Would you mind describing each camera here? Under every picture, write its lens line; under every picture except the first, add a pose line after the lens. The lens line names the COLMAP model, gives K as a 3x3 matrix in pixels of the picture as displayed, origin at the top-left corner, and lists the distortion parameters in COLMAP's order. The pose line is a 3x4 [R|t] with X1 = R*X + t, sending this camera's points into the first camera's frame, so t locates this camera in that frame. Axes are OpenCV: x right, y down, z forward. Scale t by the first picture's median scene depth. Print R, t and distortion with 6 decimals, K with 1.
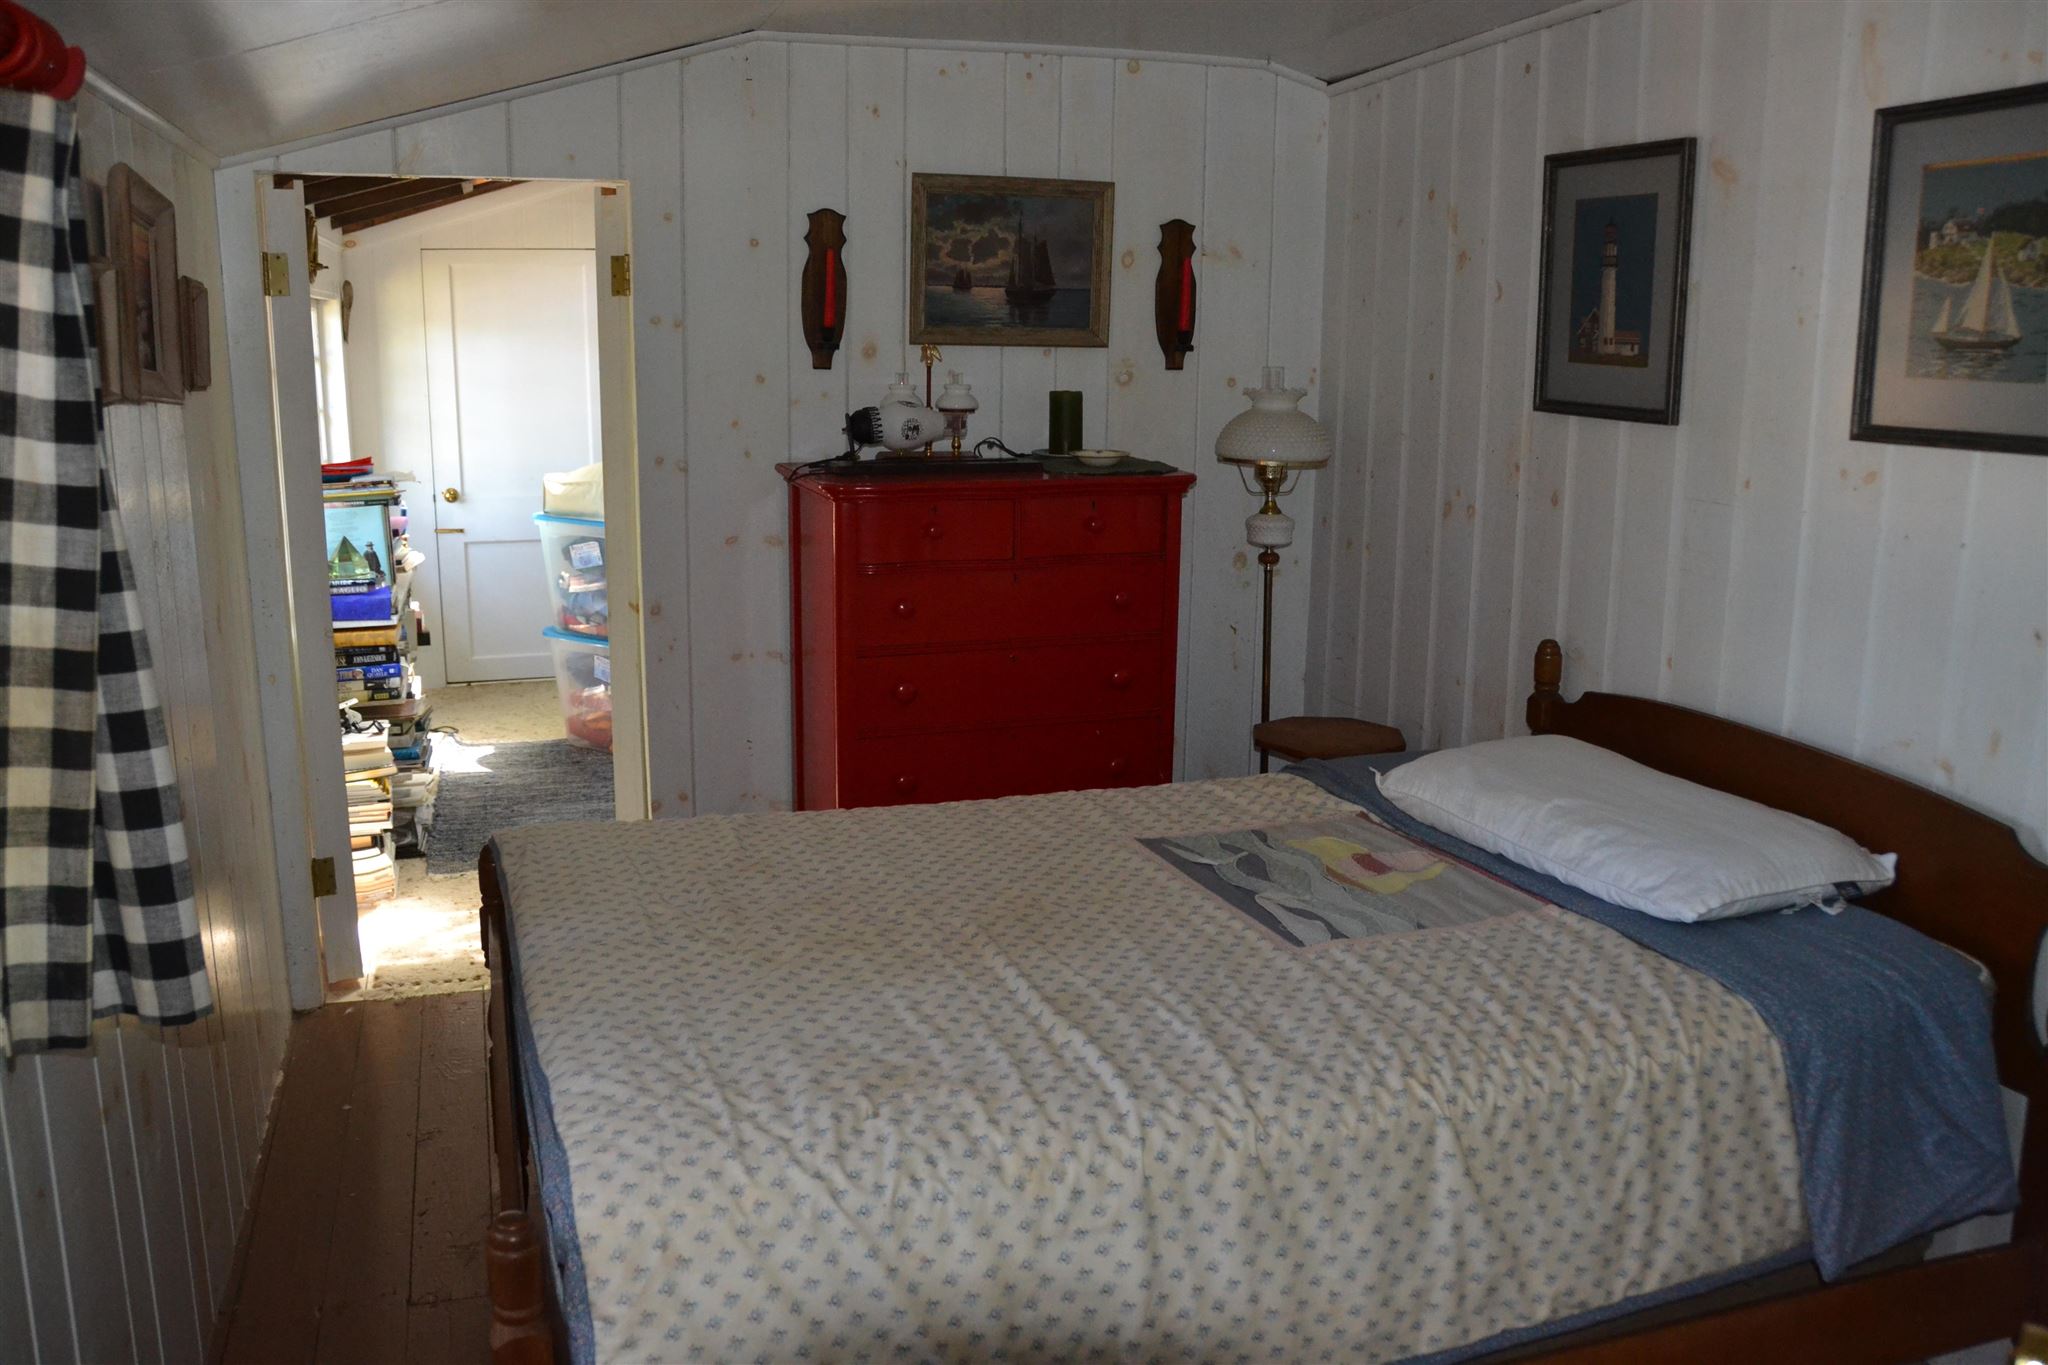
lens RADIAL K [[1644.9, 0, 1017.6], [0, 1644.9, 678.3], [0, 0, 1]] dist [-0.145582, 0.113364]
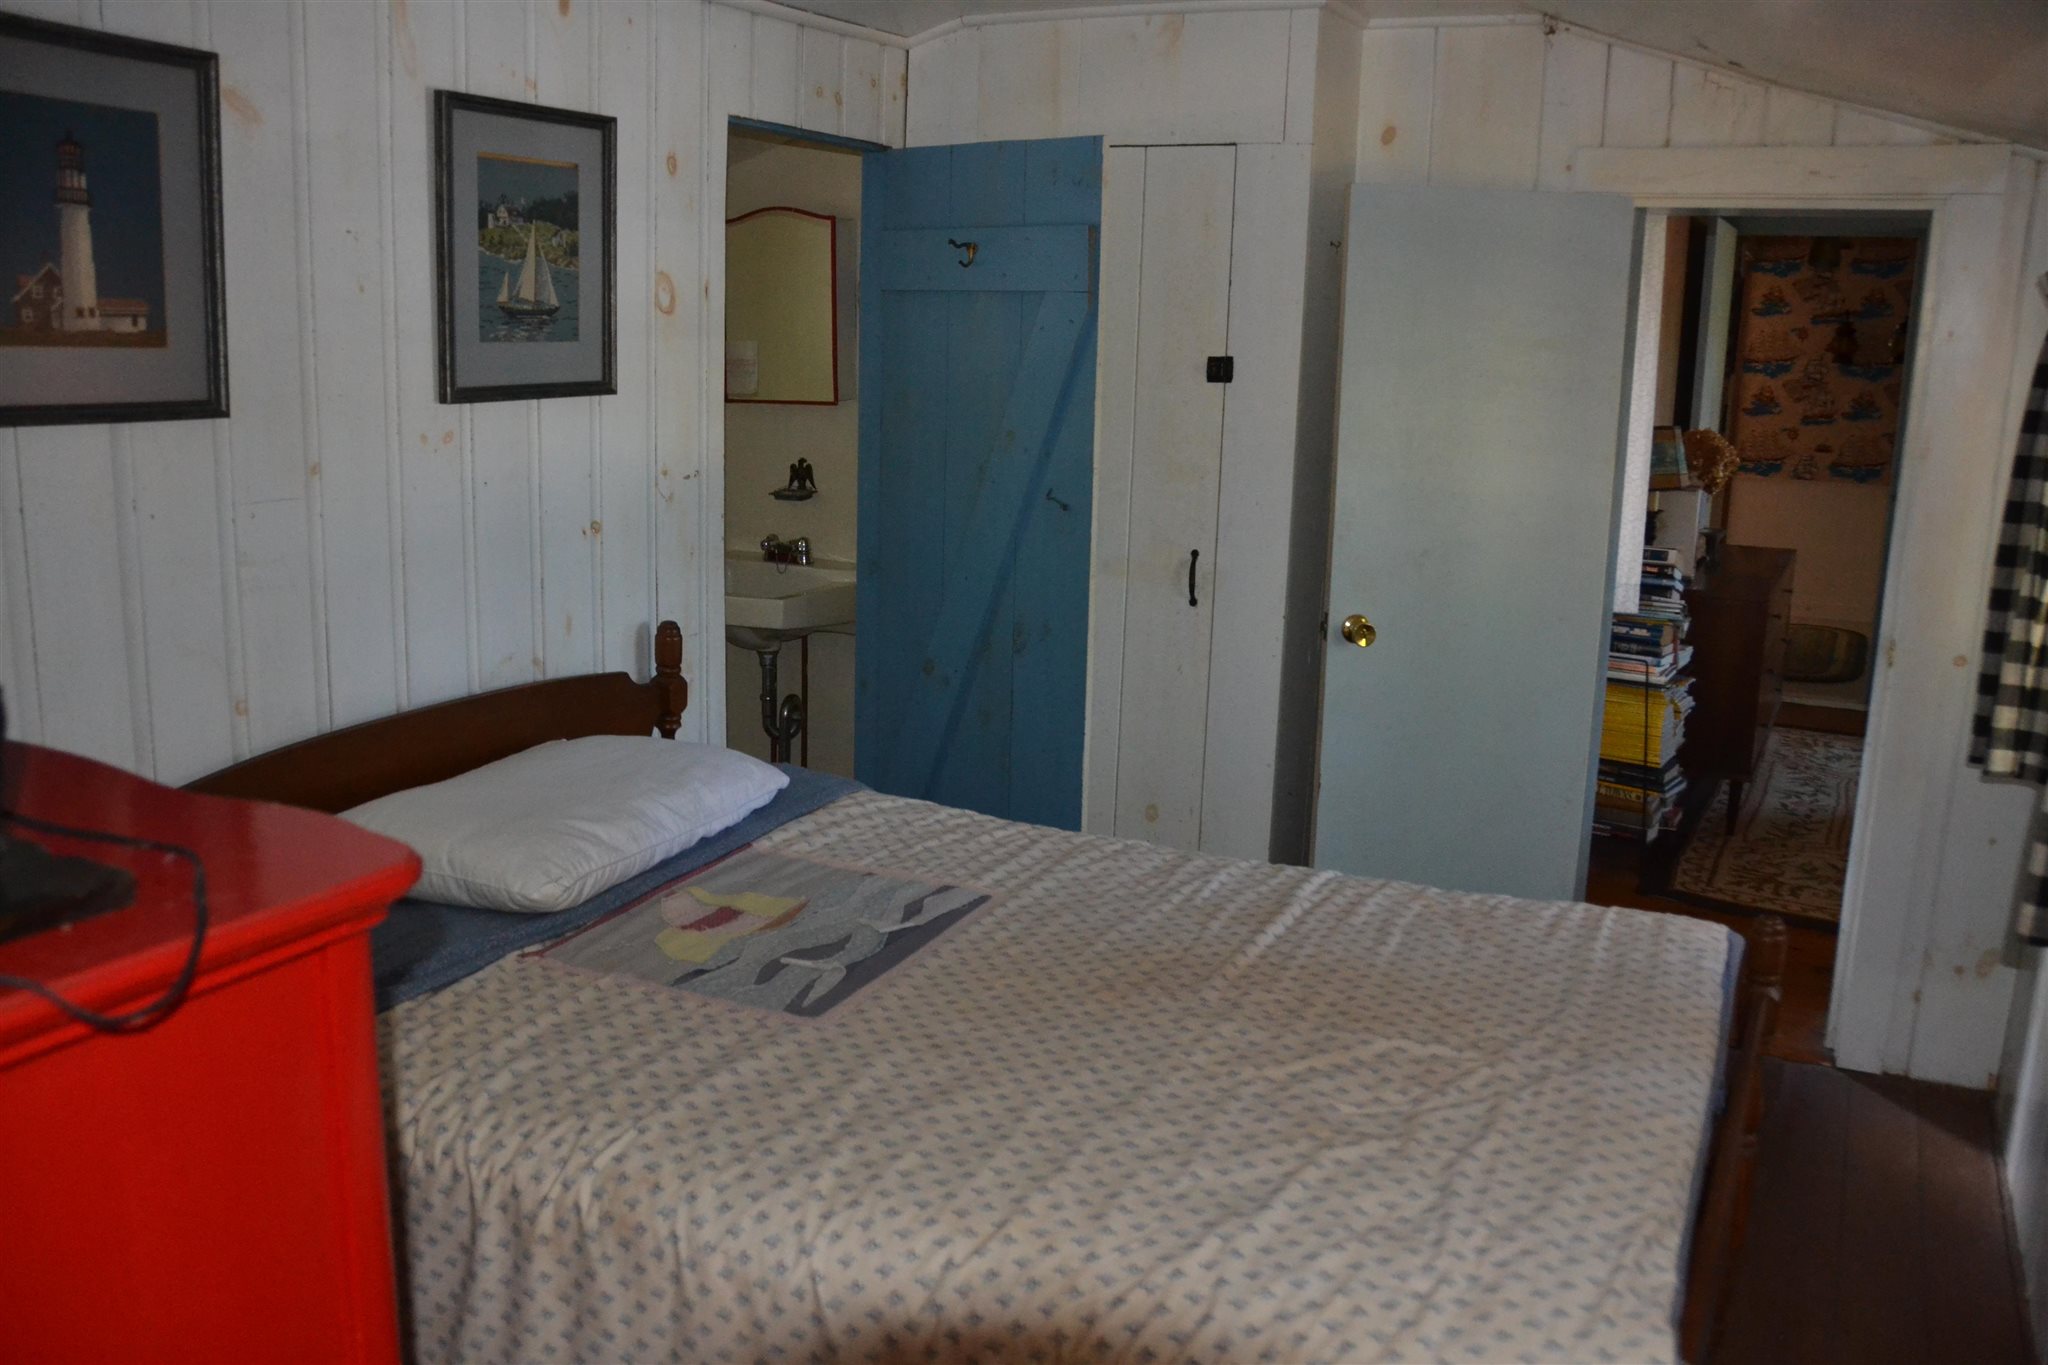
lens RADIAL K [[1644.9, 0, 1017.6], [0, 1644.9, 678.3], [0, 0, 1]] dist [-0.145582, 0.113364]
pose [[-0.693766, -0.178547, 0.697717, -0.541177], [0.117022, 0.927962, 0.353826, -0.332640], [-0.710630, 0.327121, -0.622894, 1.539069]]
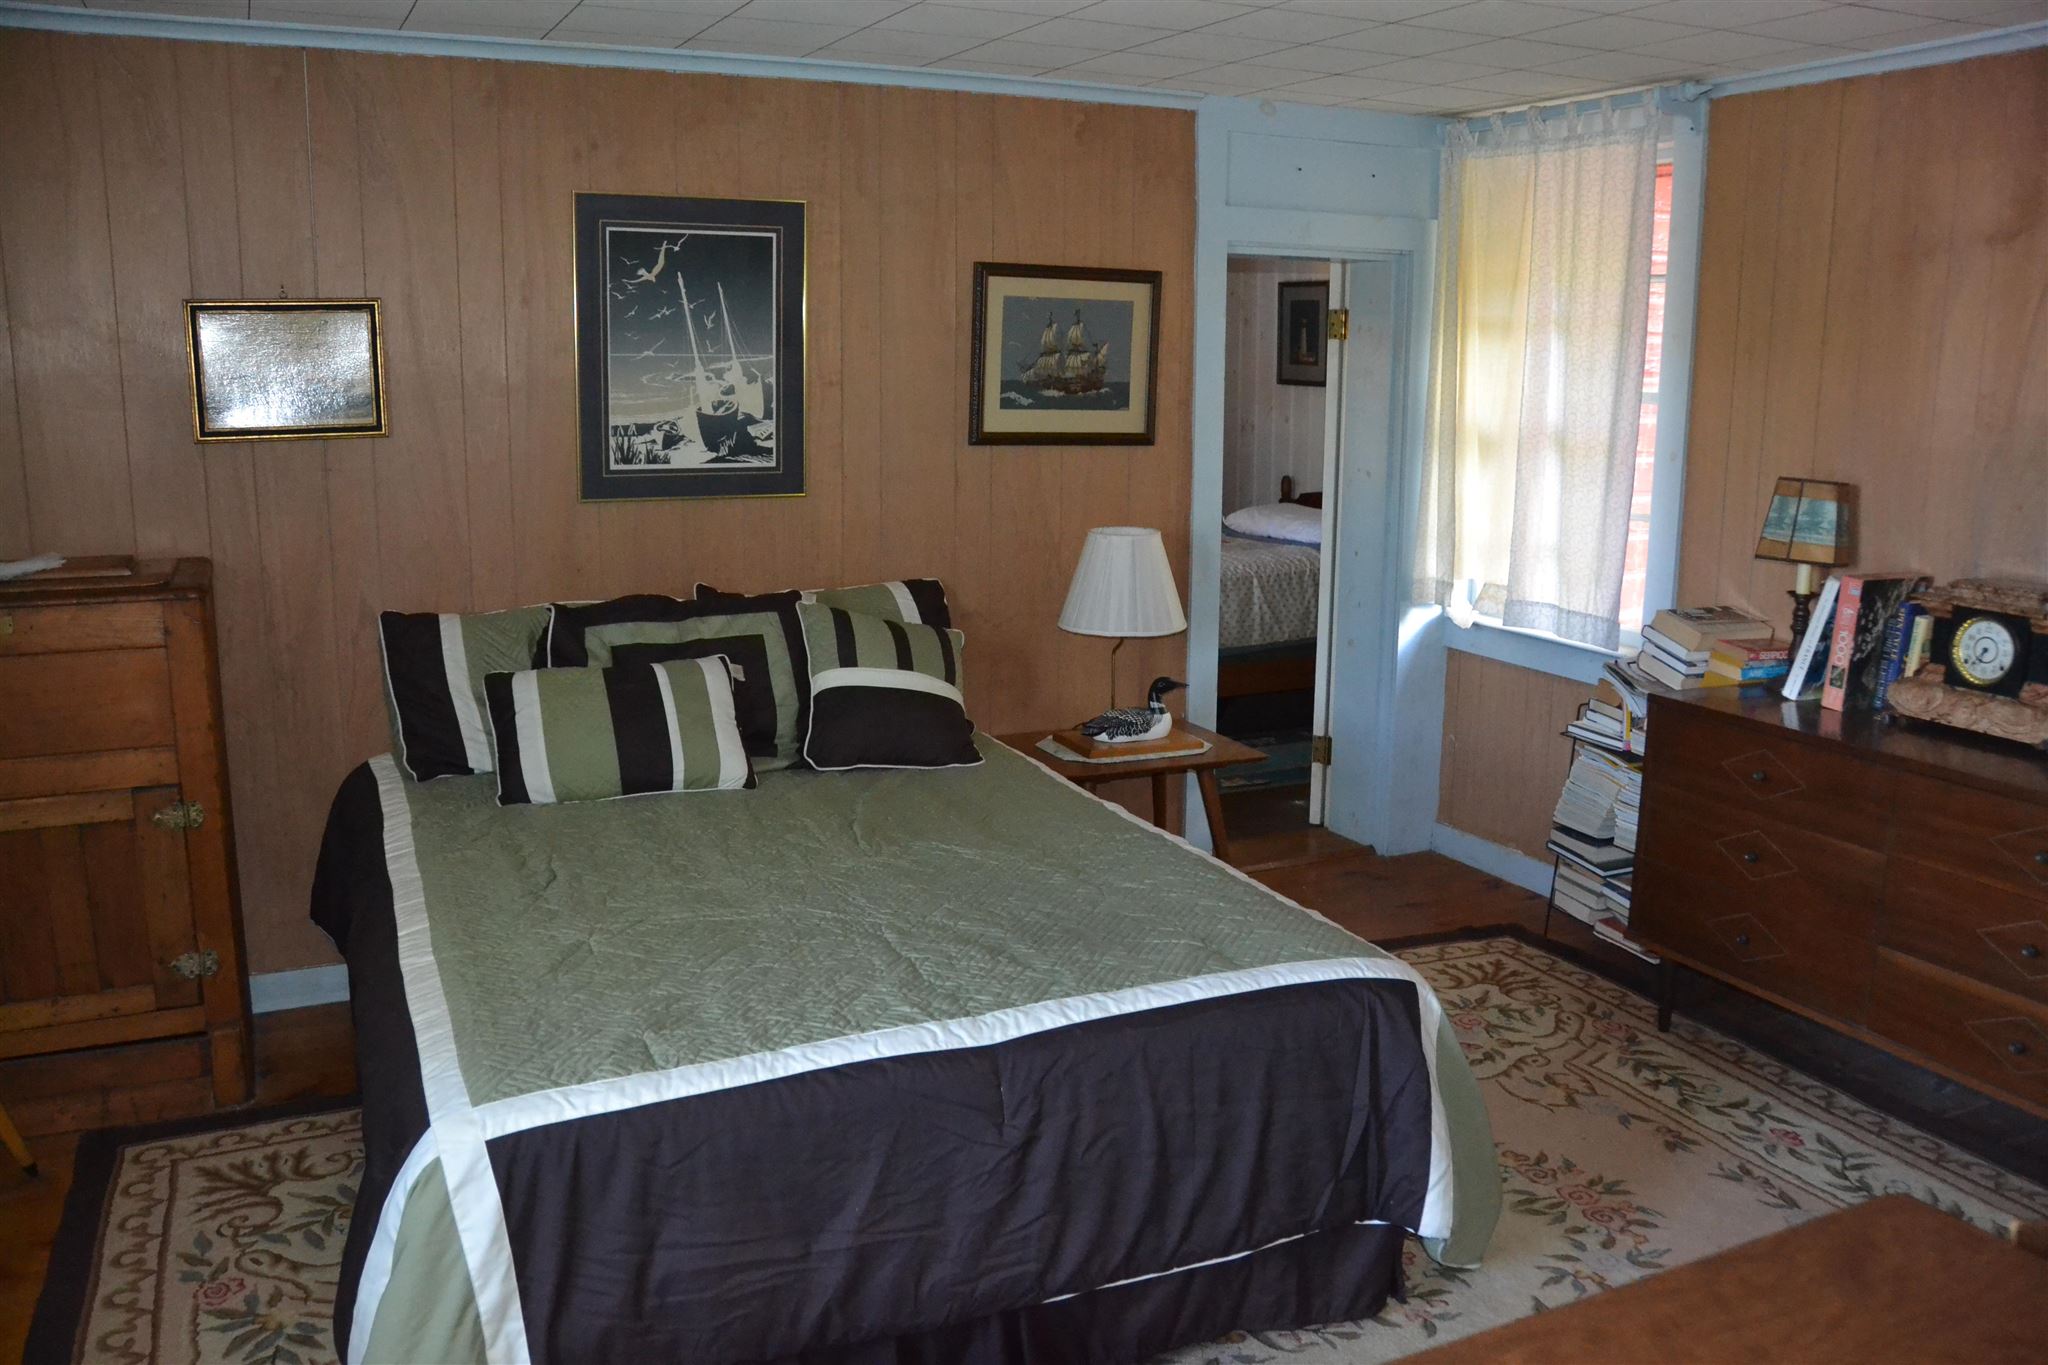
lens RADIAL K [[1644.9, 0, 1017.6], [0, 1644.9, 678.3], [0, 0, 1]] dist [-0.145582, 0.113364]
pose [[0.991030, -0.033508, 0.129374, -0.557119], [0.034669, 0.999376, -0.006730, 0.387544], [-0.129067, 0.011155, 0.991573, -1.917860]]
